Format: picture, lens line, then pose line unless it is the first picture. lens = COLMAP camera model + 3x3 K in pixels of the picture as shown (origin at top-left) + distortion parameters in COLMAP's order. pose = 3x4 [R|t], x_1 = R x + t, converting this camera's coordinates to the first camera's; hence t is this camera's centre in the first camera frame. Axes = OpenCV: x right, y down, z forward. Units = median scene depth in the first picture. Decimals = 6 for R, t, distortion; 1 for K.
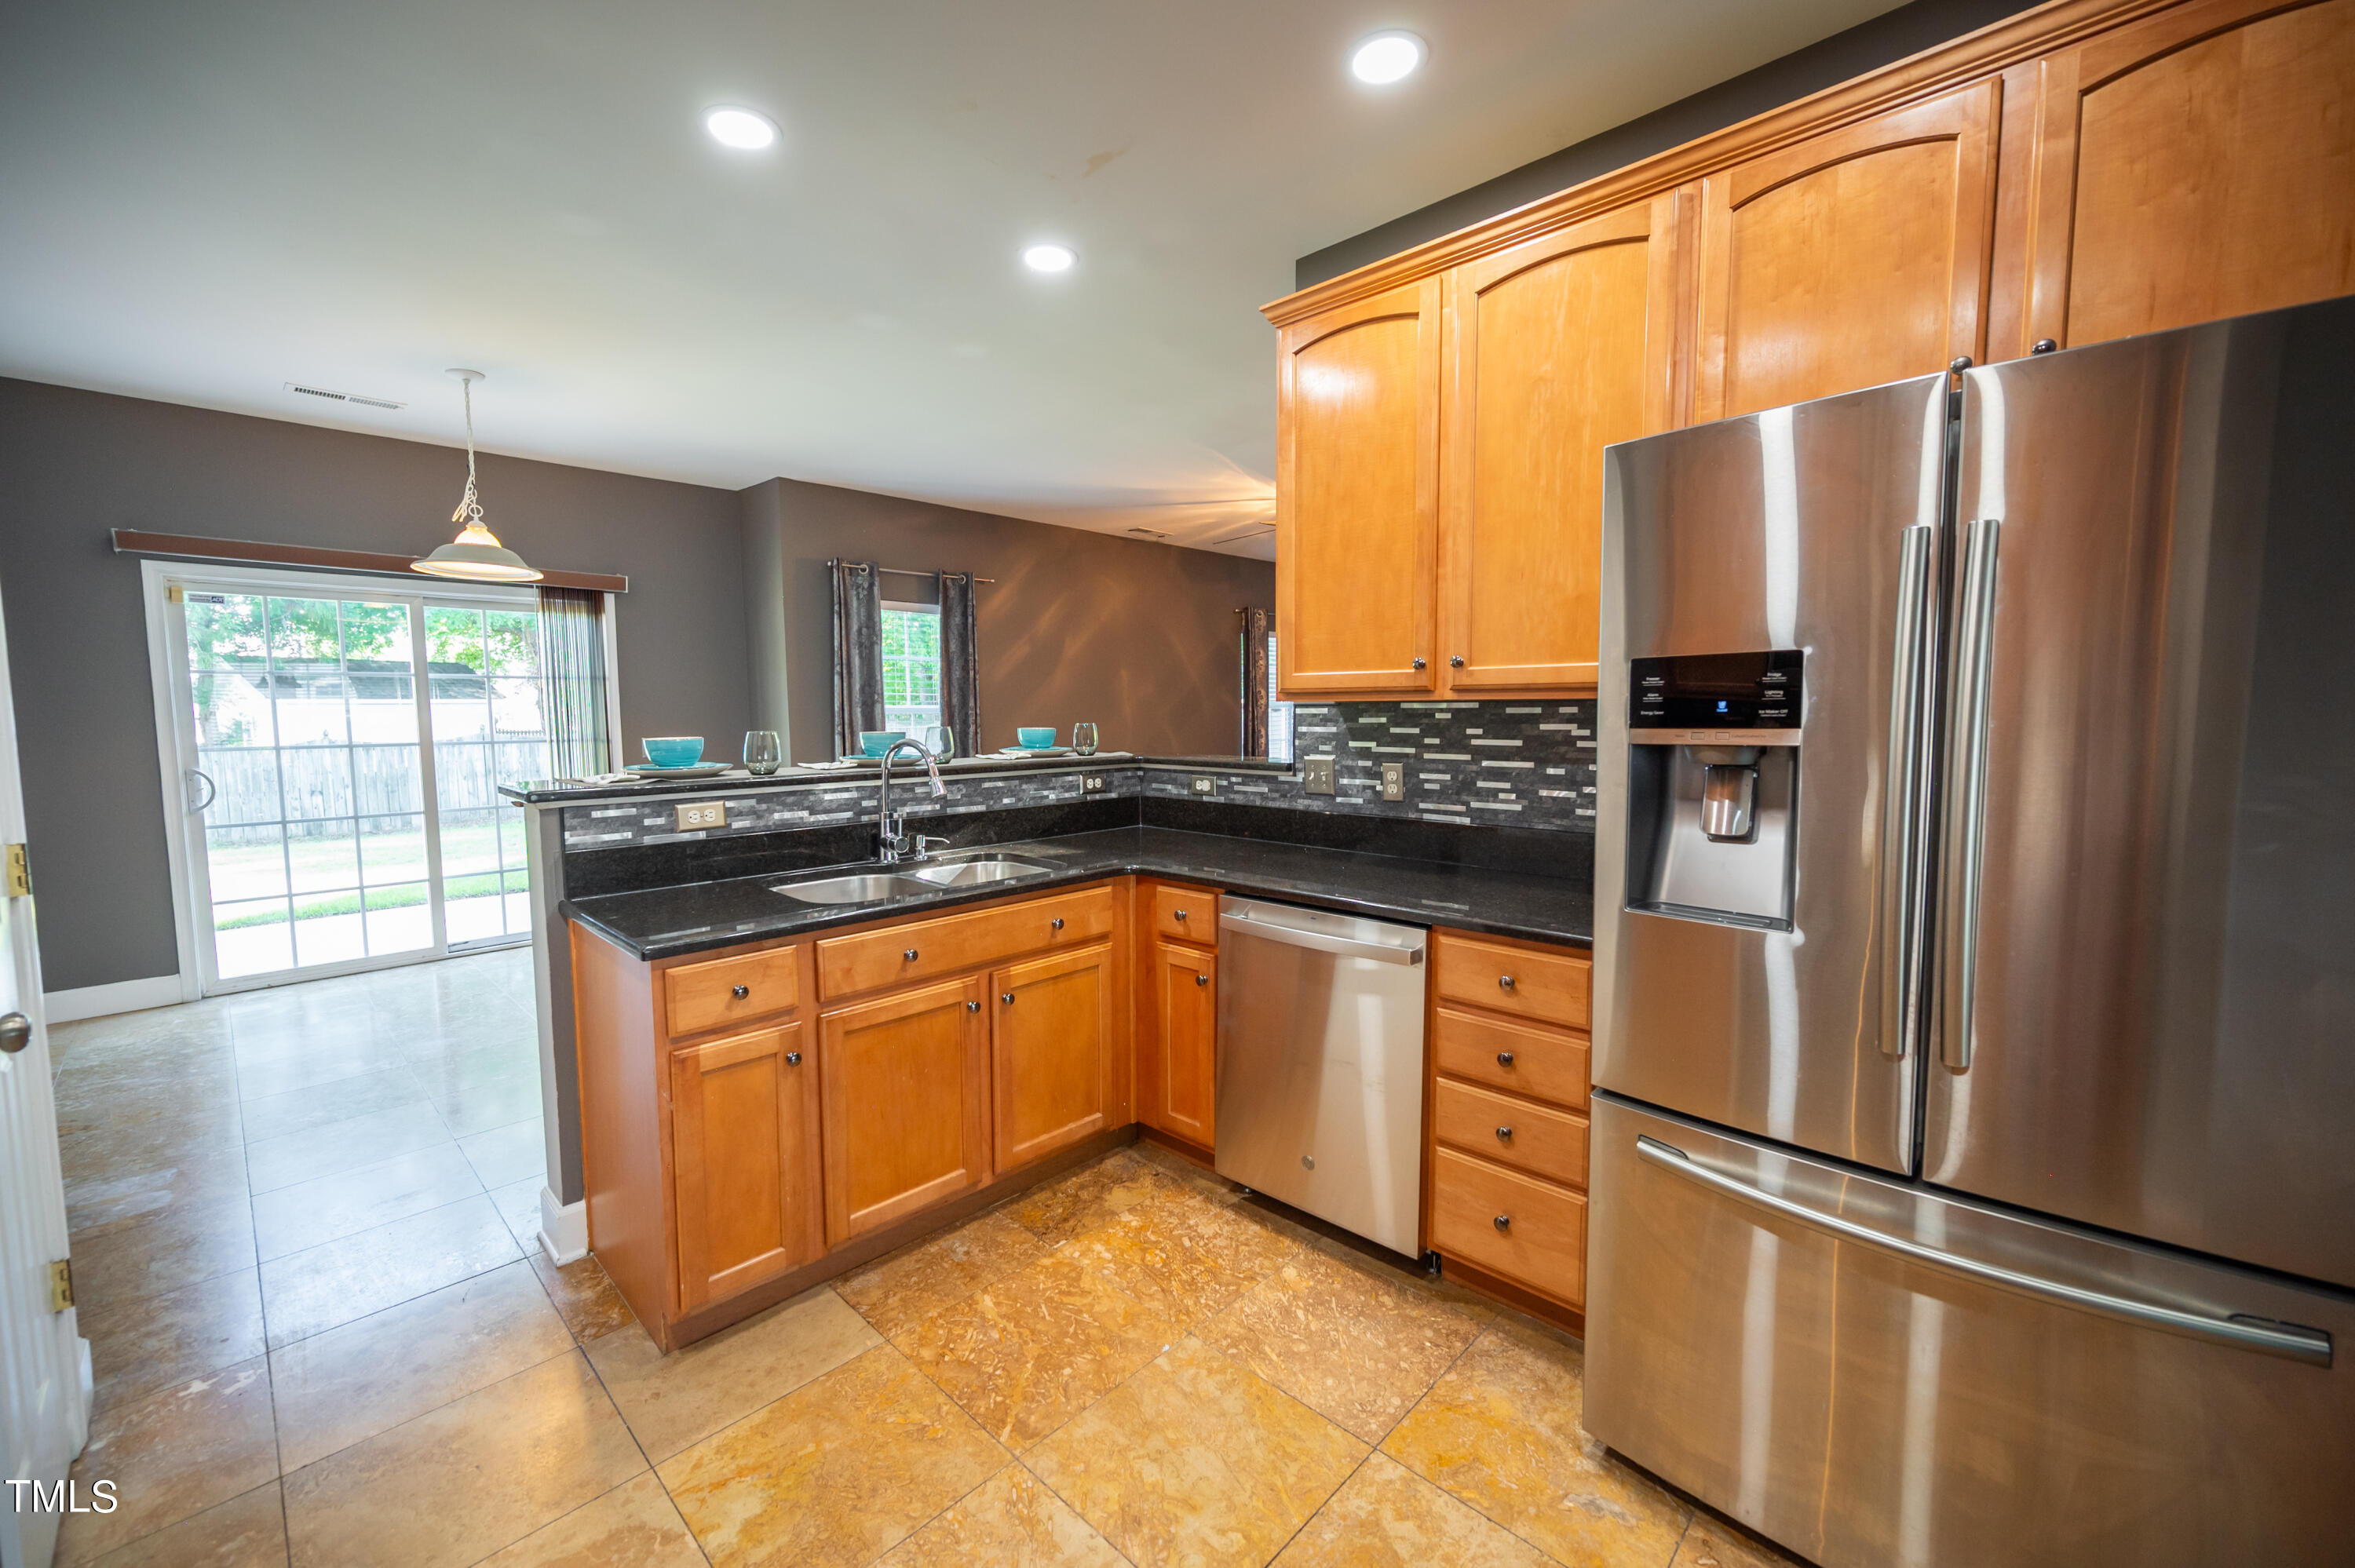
lens RADIAL K [[938.0, 0, 1177.4], [0, 938.0, 787.7], [0, 0, 1]] dist [0.003231, 0.000402]
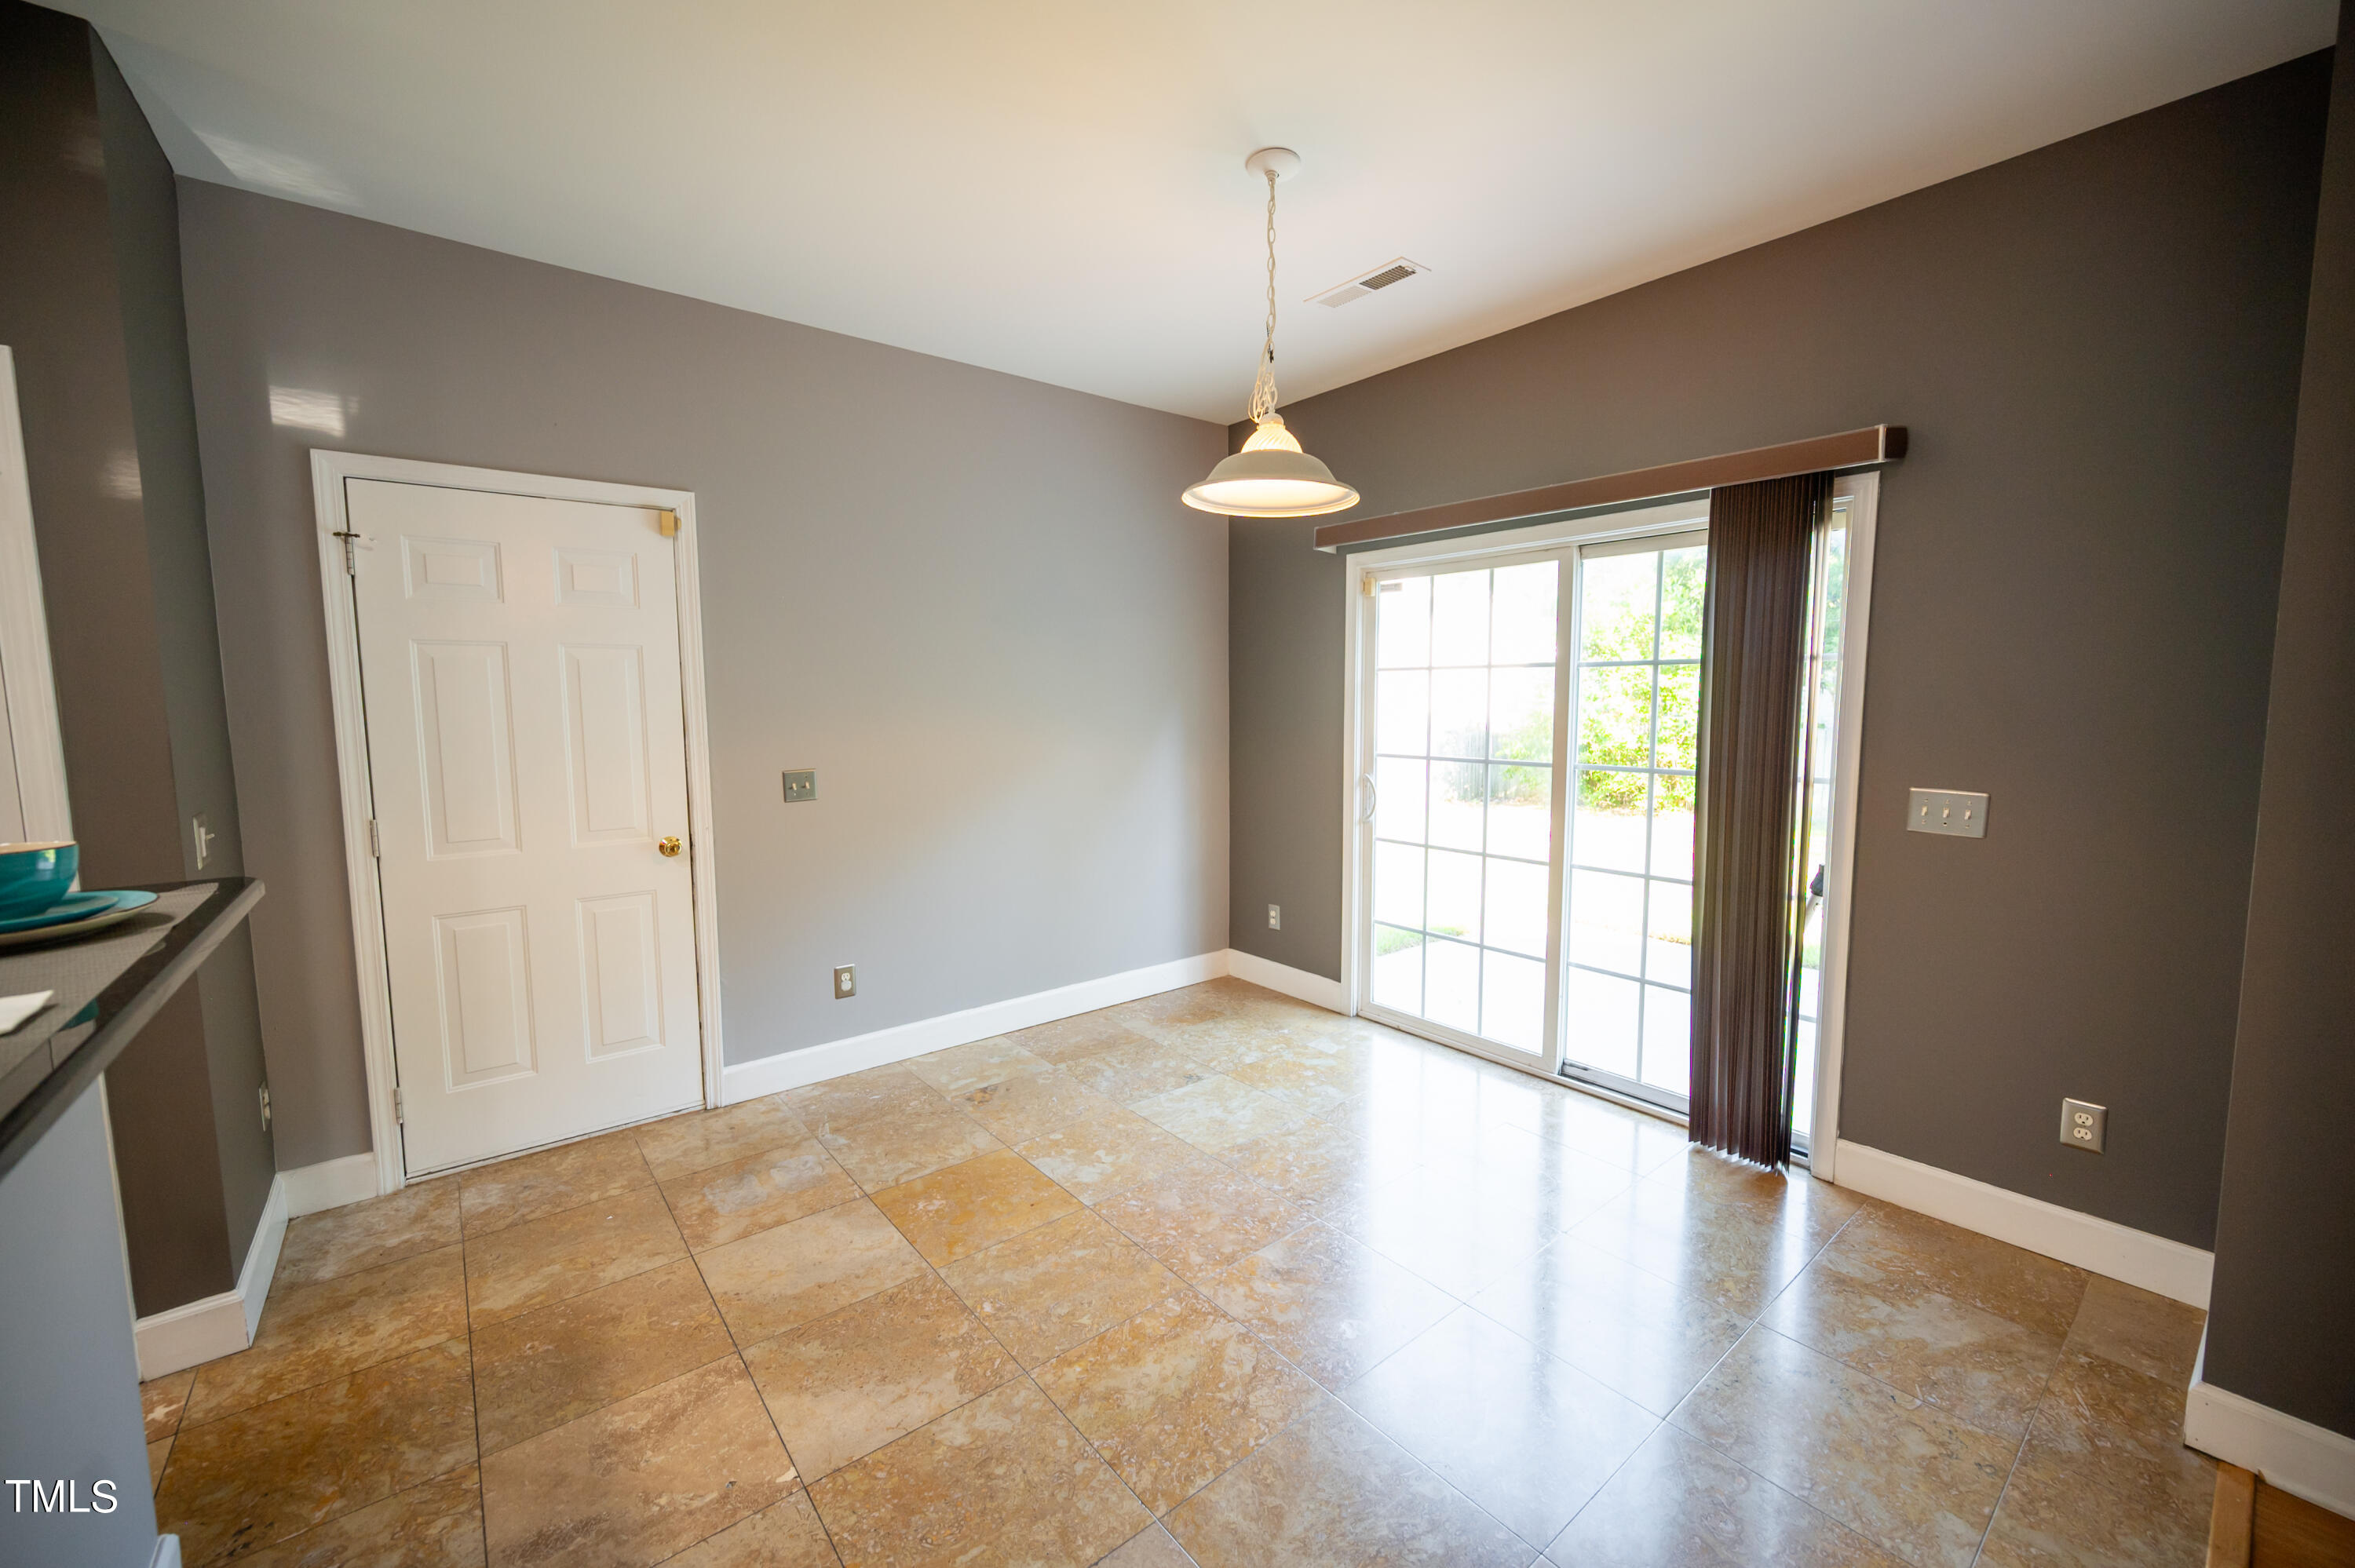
lens RADIAL K [[938.0, 0, 1185.0], [0, 938.0, 775.4], [0, 0, 1]] dist [0.003231, 0.000402]
pose [[-0.120684, 0.093016, -0.988323, -0.172444], [-0.082900, 0.991178, 0.103408, -0.152451], [0.989223, 0.094411, -0.111908, 1.432131]]
